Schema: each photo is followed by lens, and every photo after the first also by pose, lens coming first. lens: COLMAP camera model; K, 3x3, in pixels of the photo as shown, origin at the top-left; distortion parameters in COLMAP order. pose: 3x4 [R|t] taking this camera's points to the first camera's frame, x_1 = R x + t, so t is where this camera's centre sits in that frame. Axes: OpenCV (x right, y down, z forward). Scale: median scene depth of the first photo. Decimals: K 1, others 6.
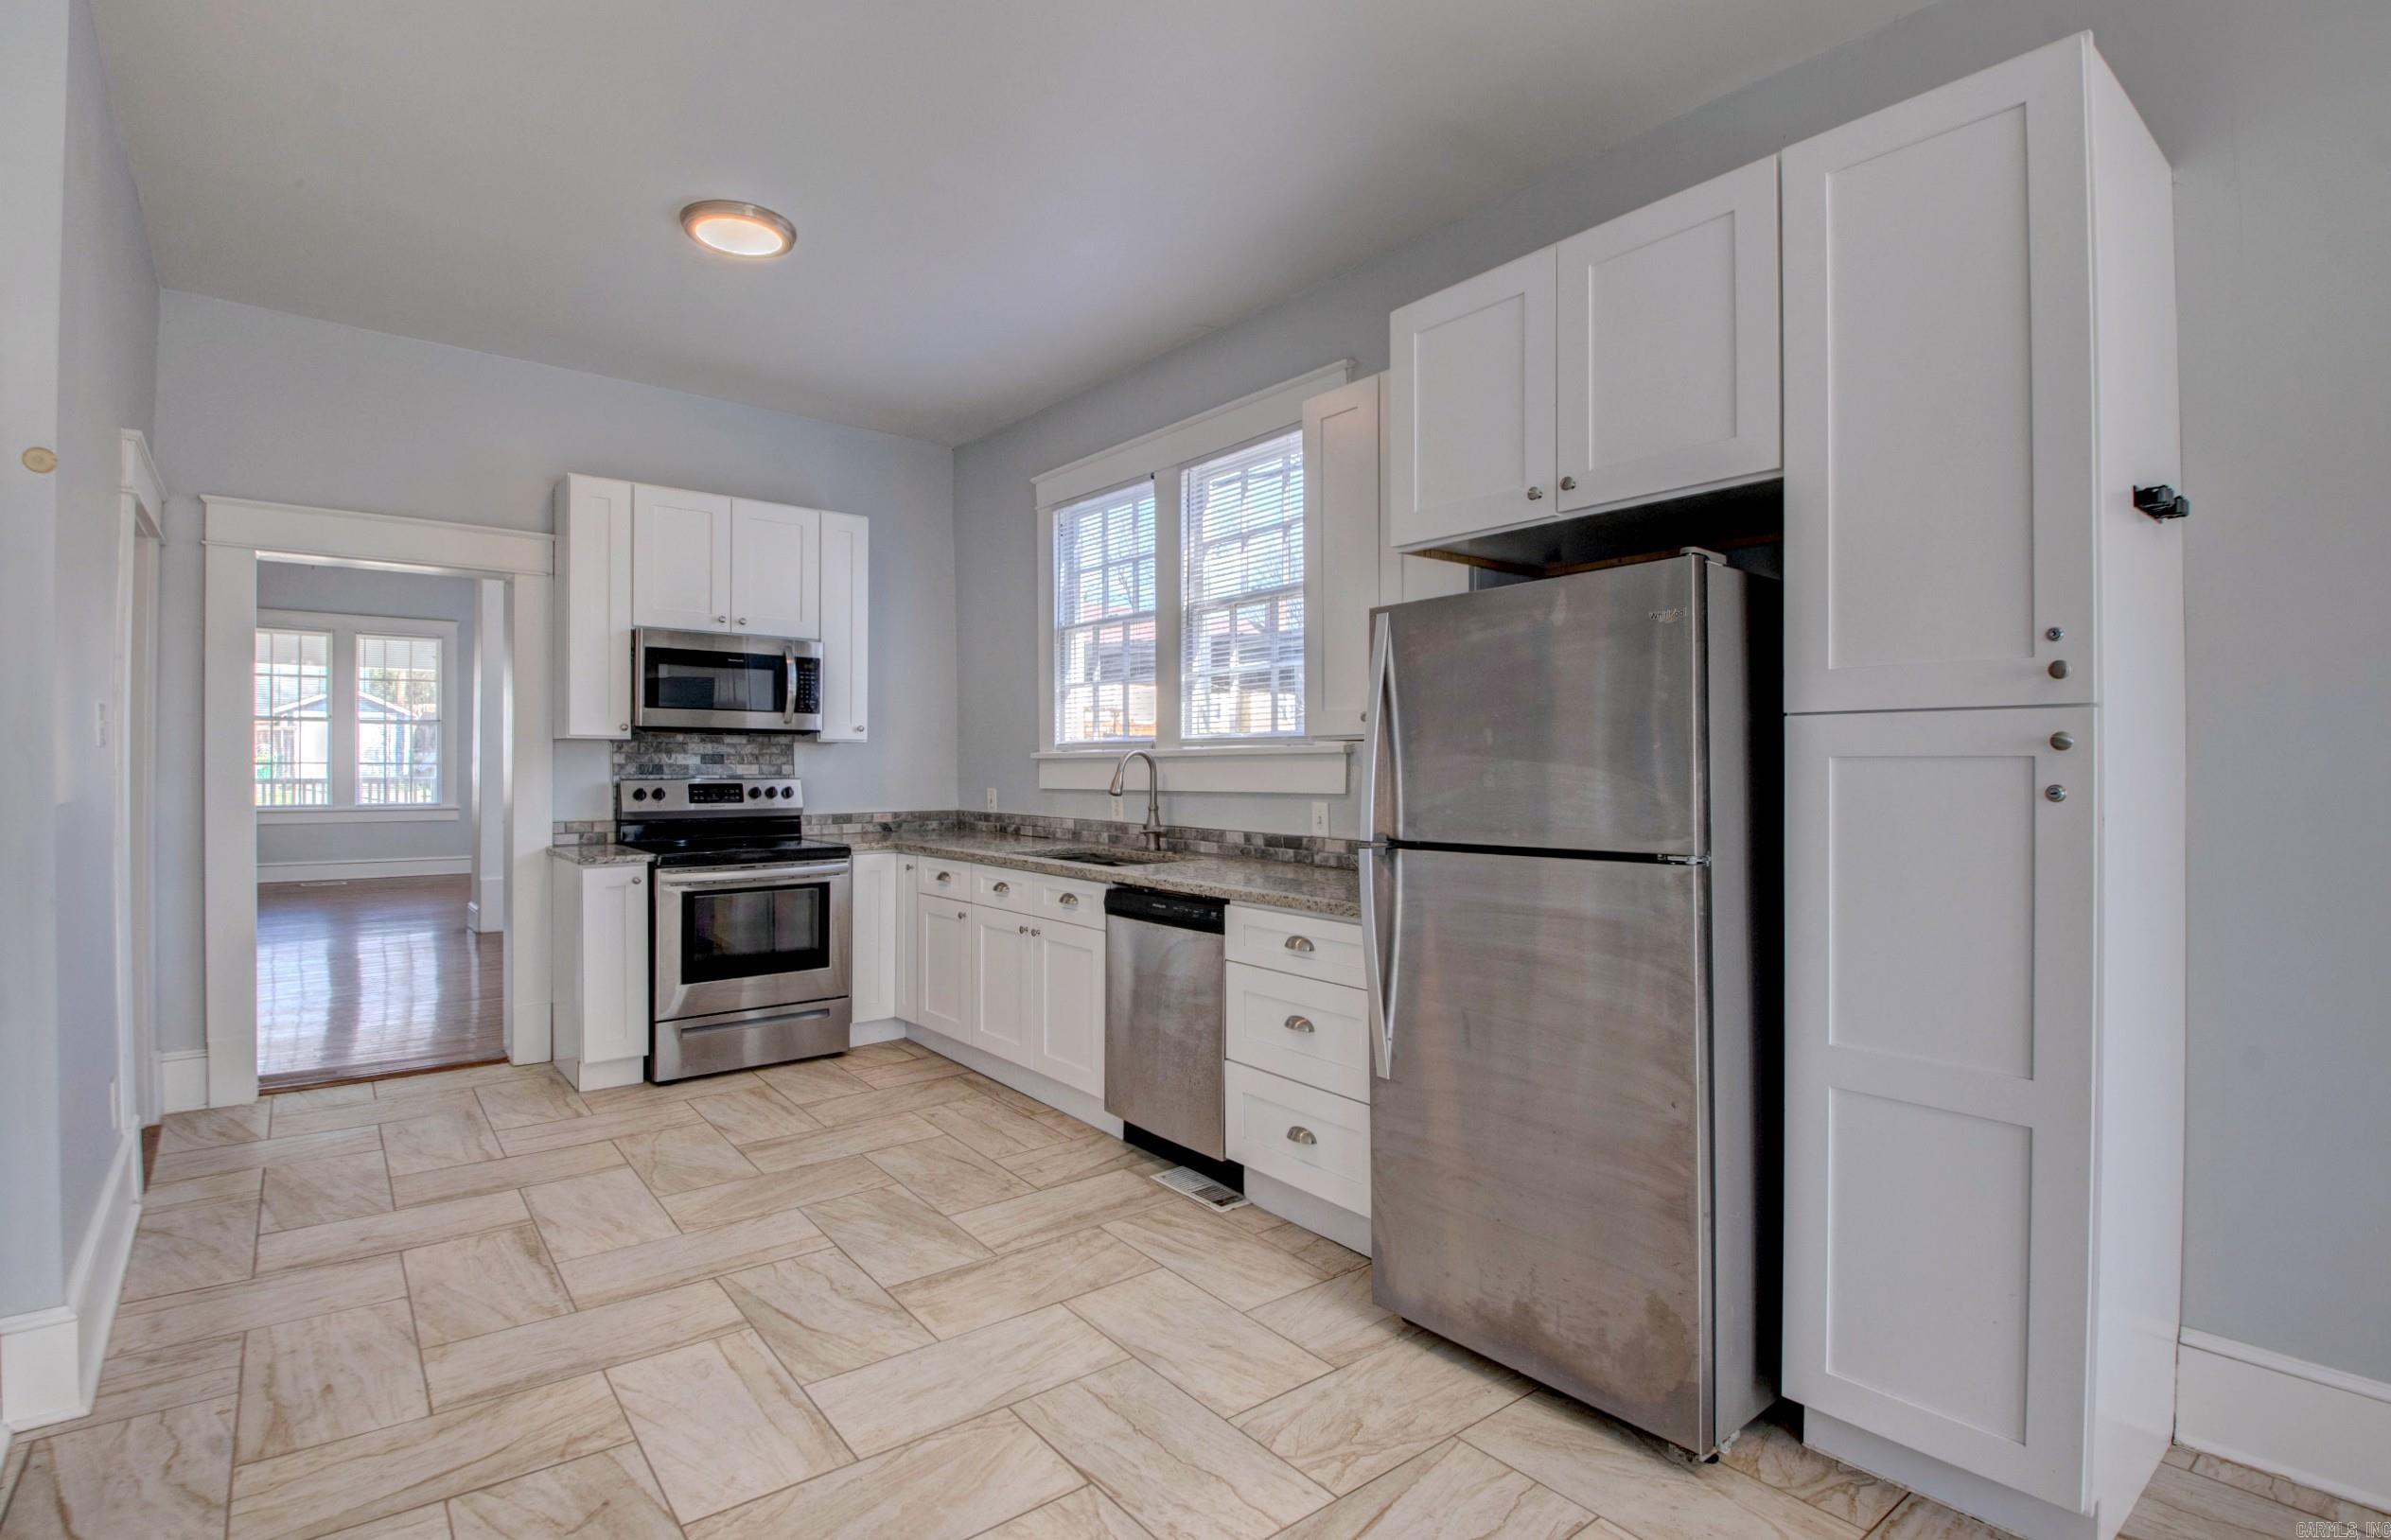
lens RADIAL K [[1124.4, 0, 1174.7], [0, 1124.4, 761.9], [0, 0, 1]] dist [0.008938, -0.021393]
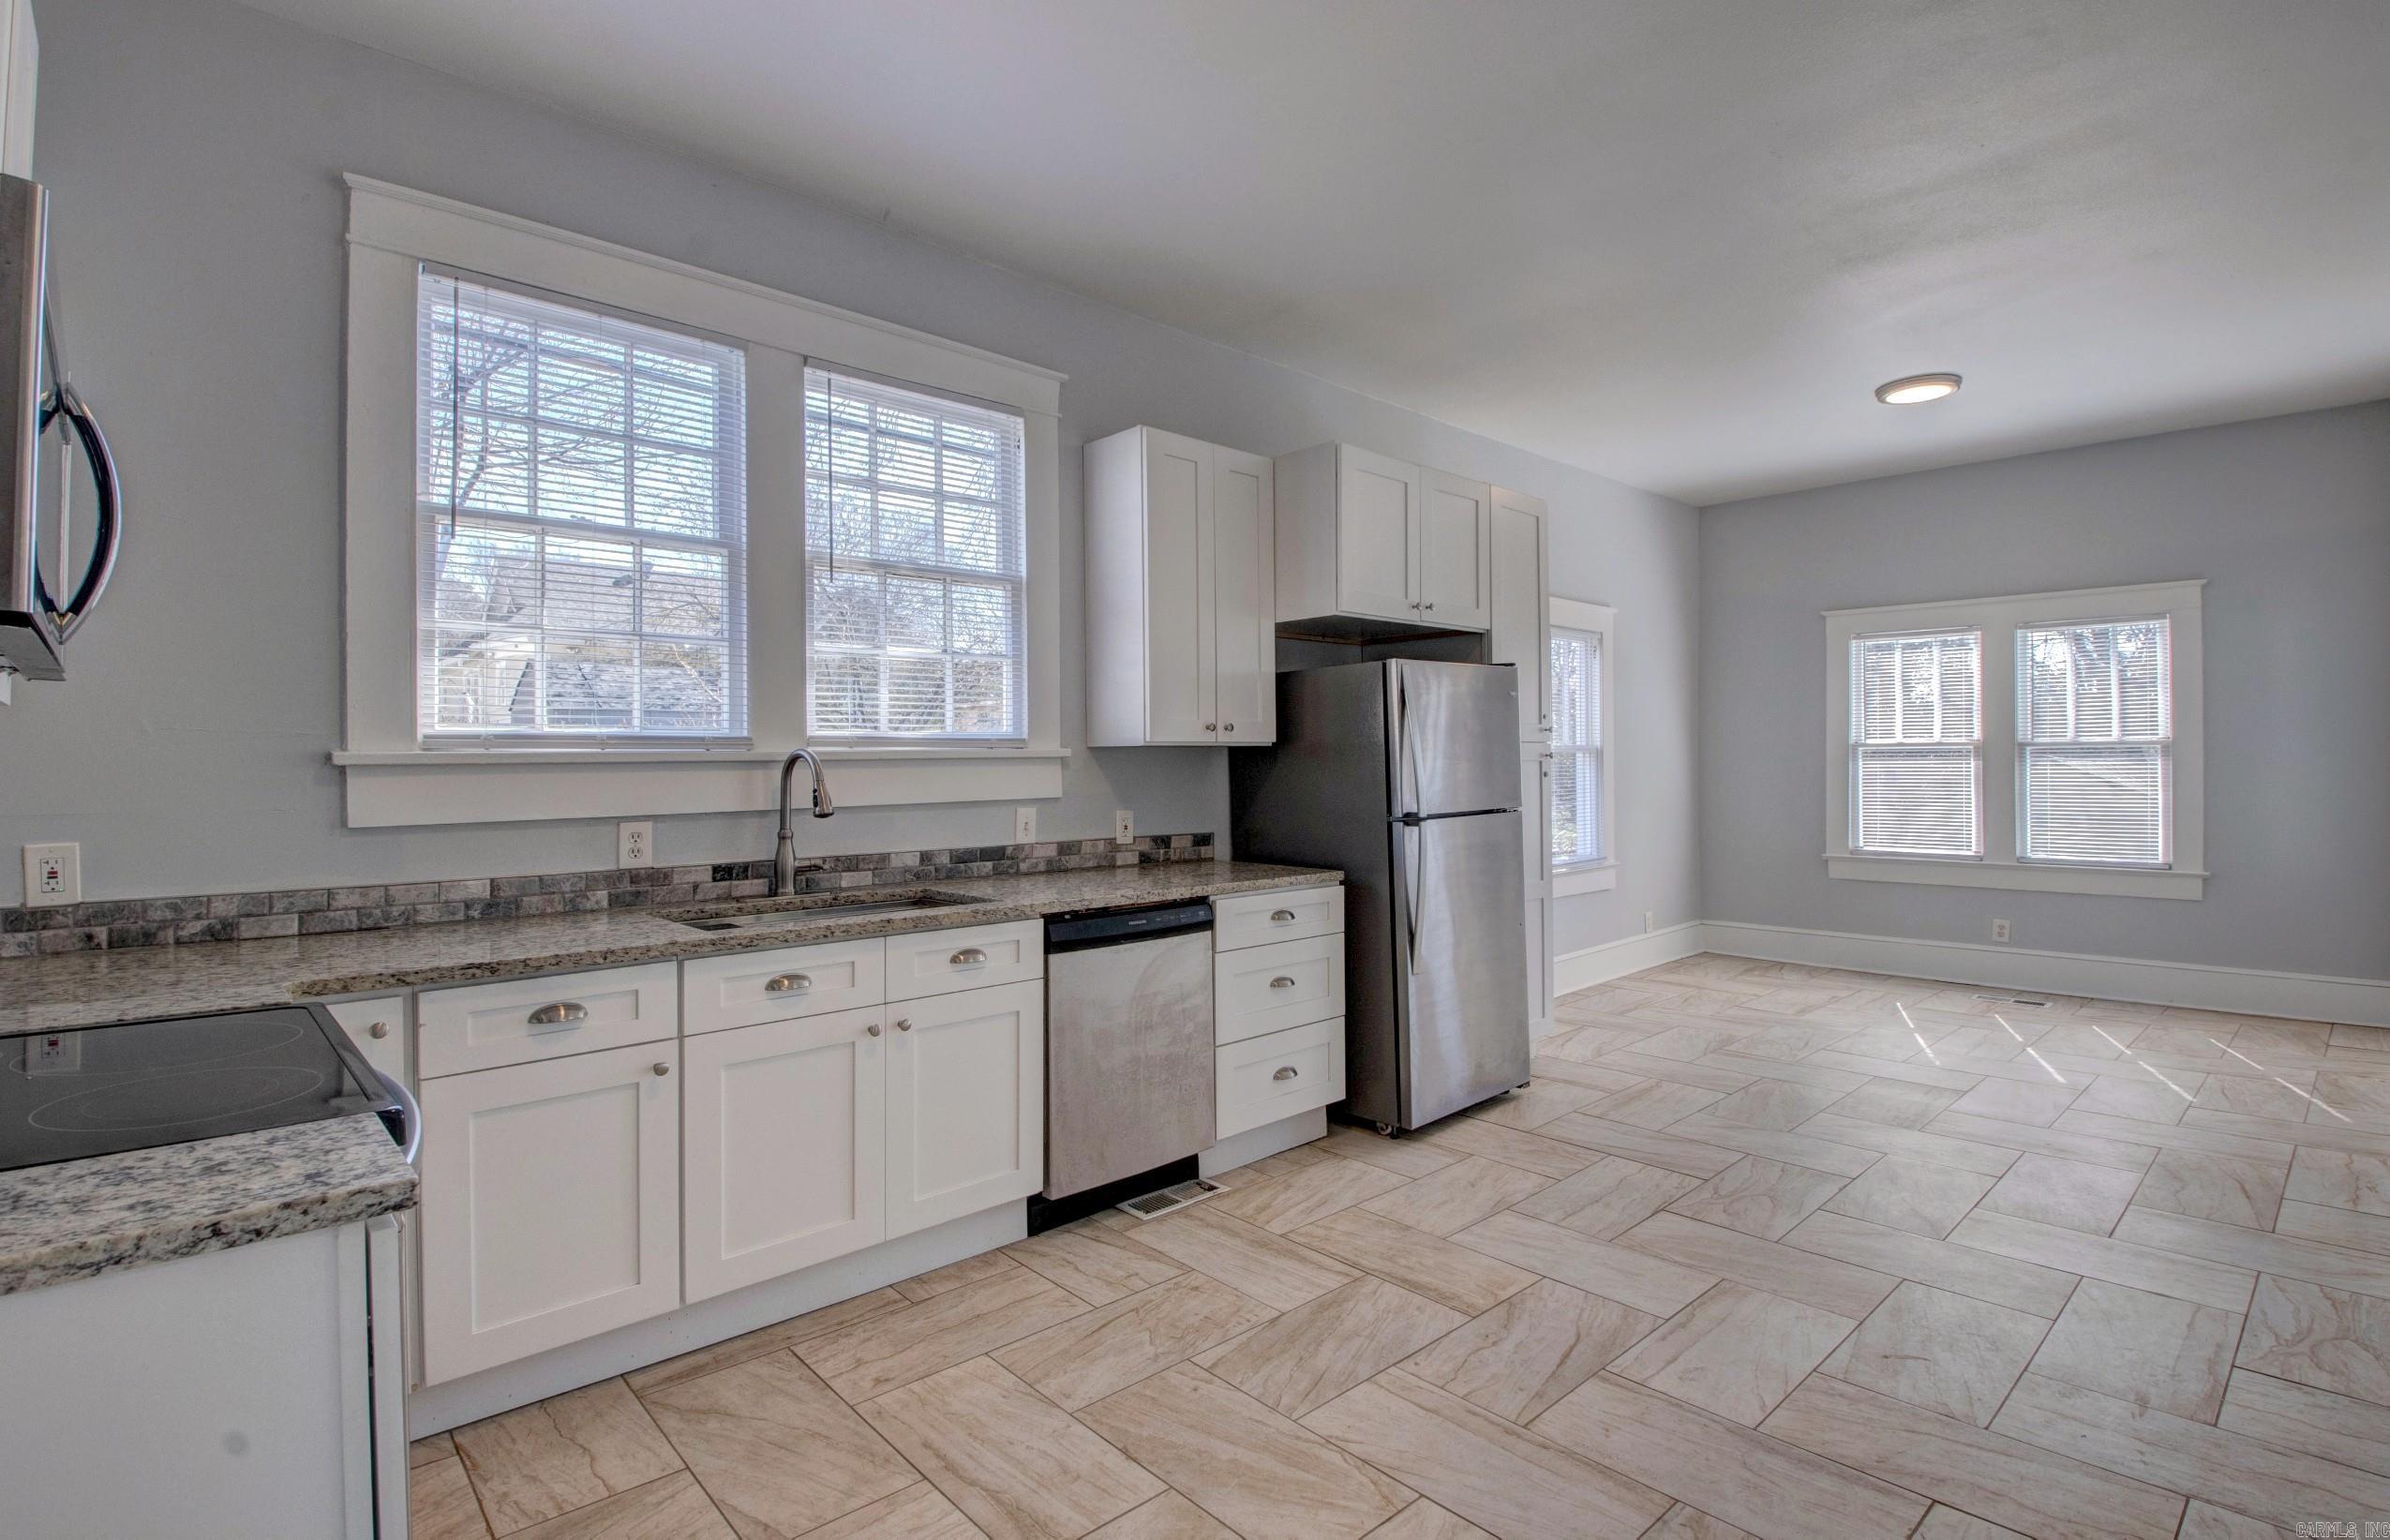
lens RADIAL K [[1124.1, 0, 1190.6], [0, 1124.1, 757.6], [0, 0, 1]] dist [0.008938, -0.021393]
pose [[-0.080795, 0.006944, 0.996707, -0.771305], [0.006574, 0.999958, -0.006434, -0.000424], [-0.996709, 0.006033, -0.080837, 0.850911]]
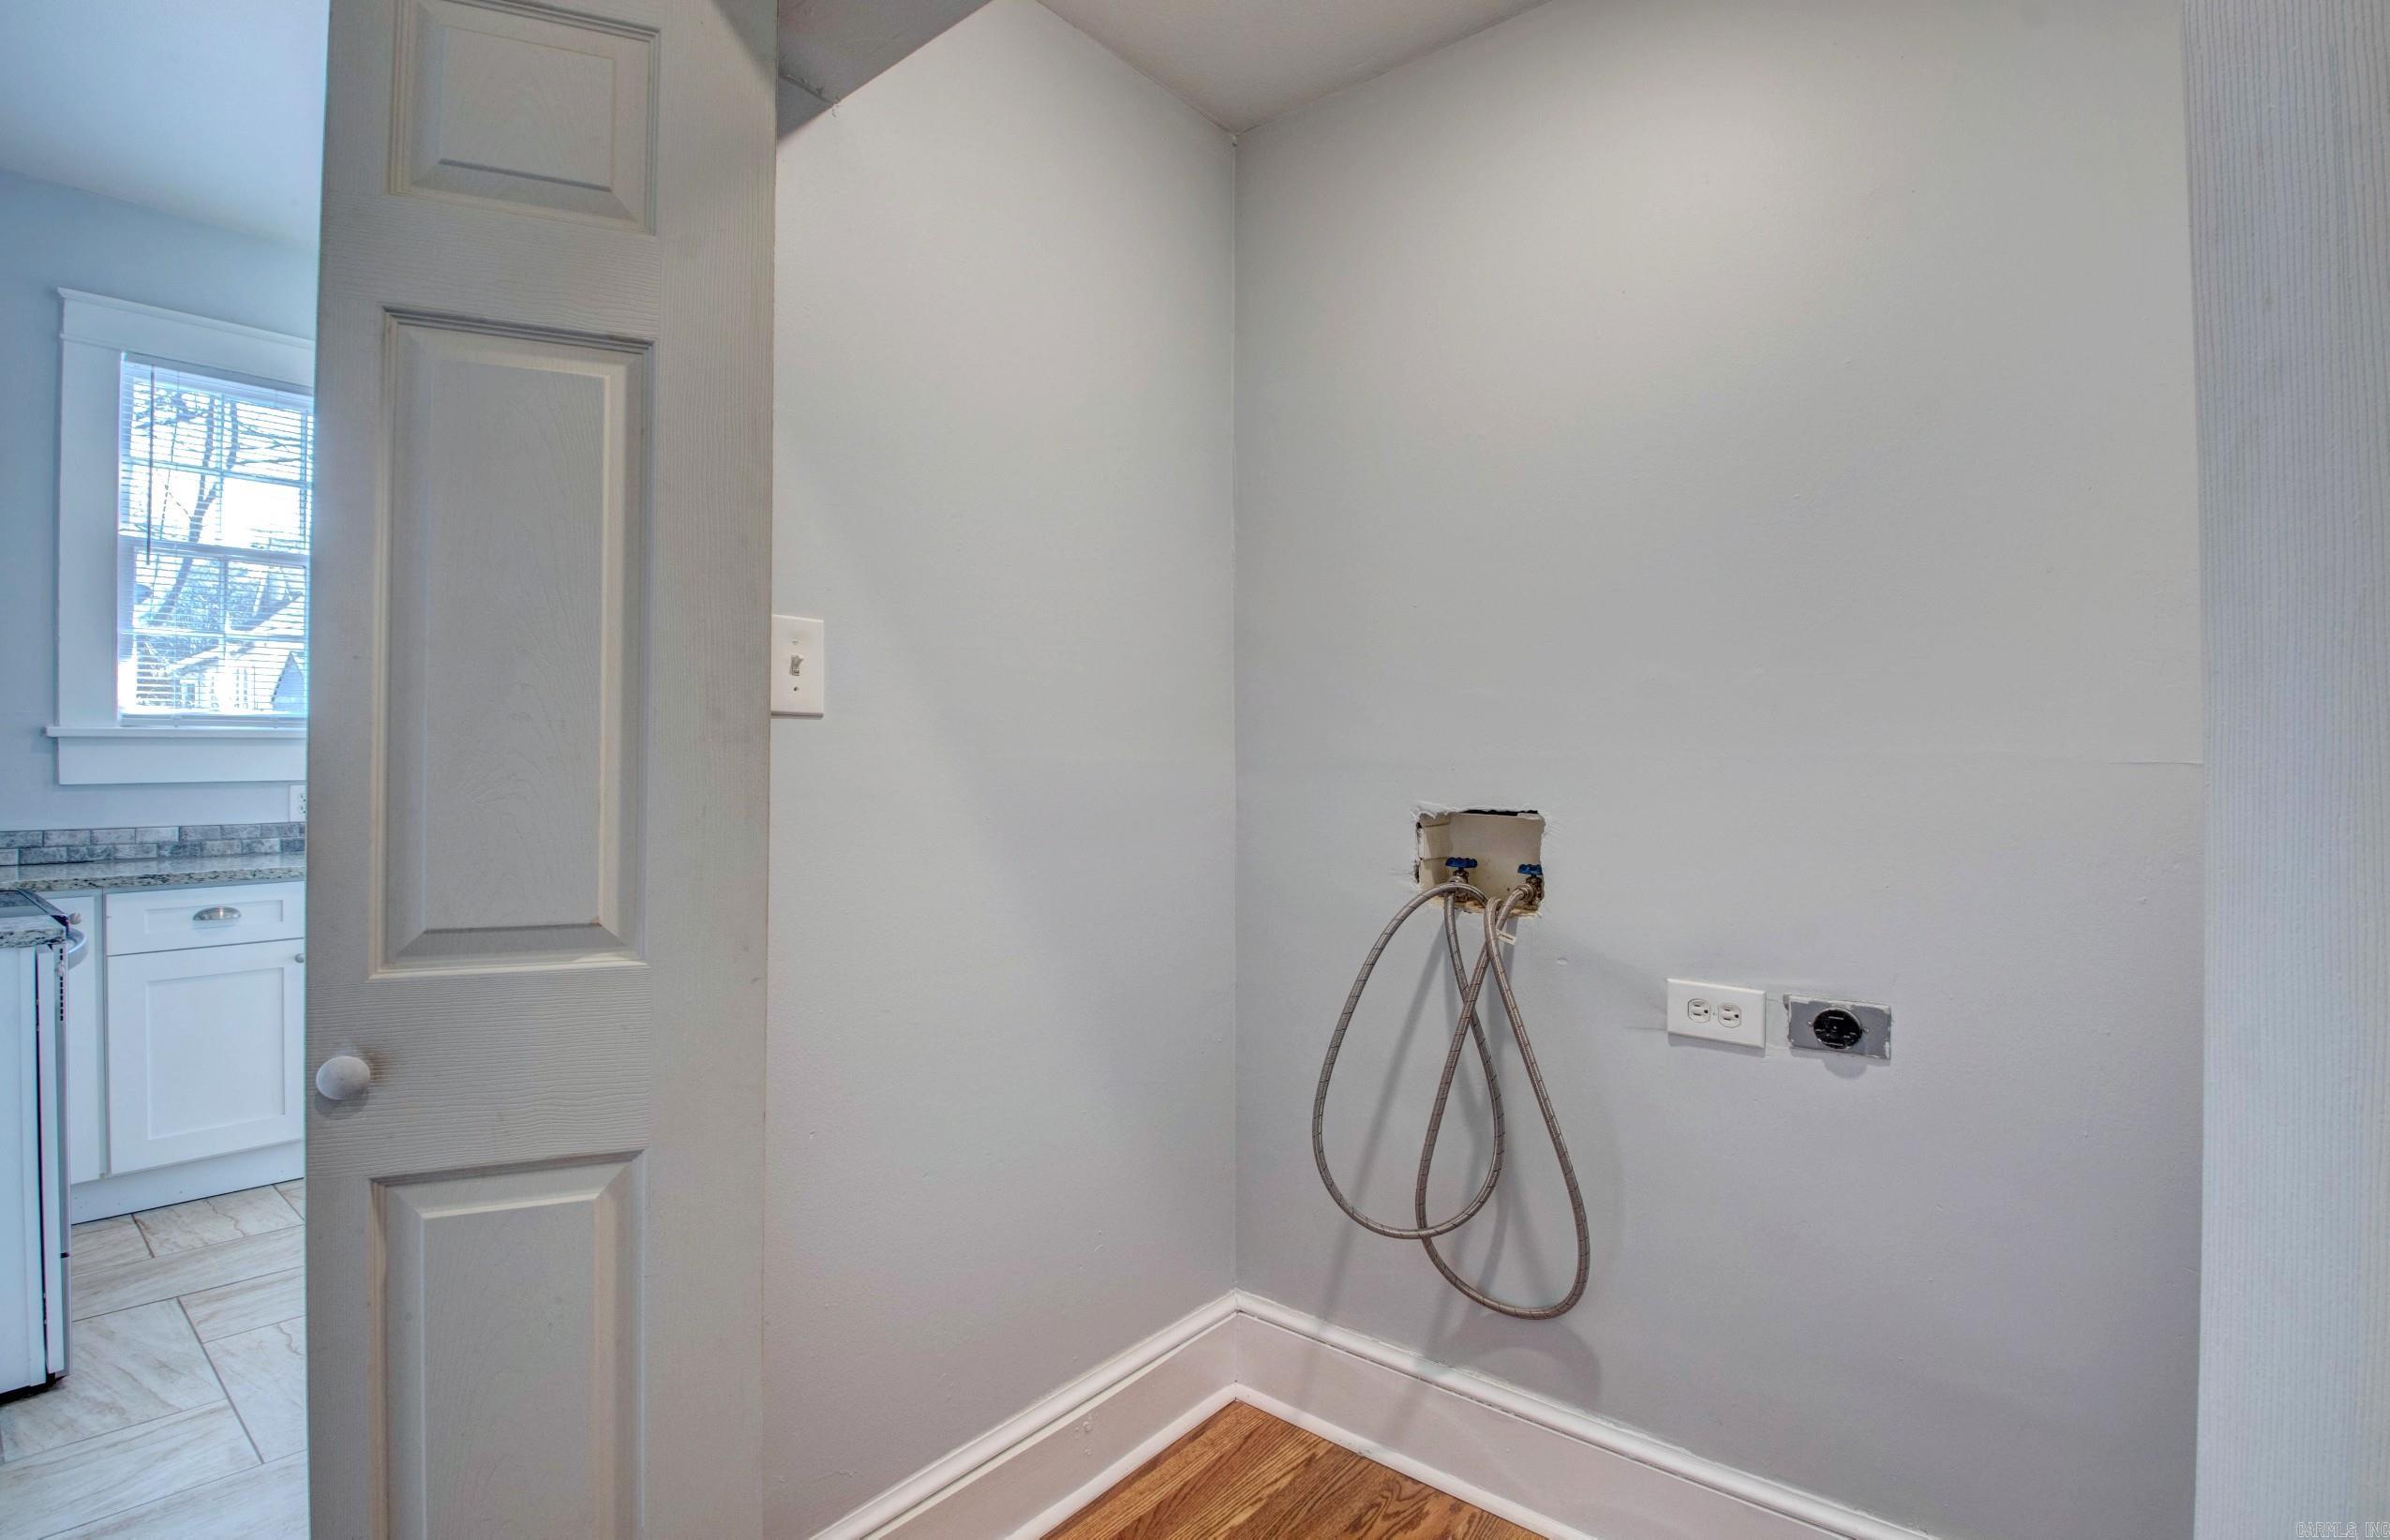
lens RADIAL K [[1170.1, 0, 1185.1], [0, 1170.1, 757.5], [0, 0, 1]] dist [-0.024190, 0.000227]
pose [[-0.191573, 0.008194, 0.981444, -1.072051], [0.004775, 0.999961, -0.007417, 0.020675], [-0.981467, 0.003266, -0.191605, 0.632533]]
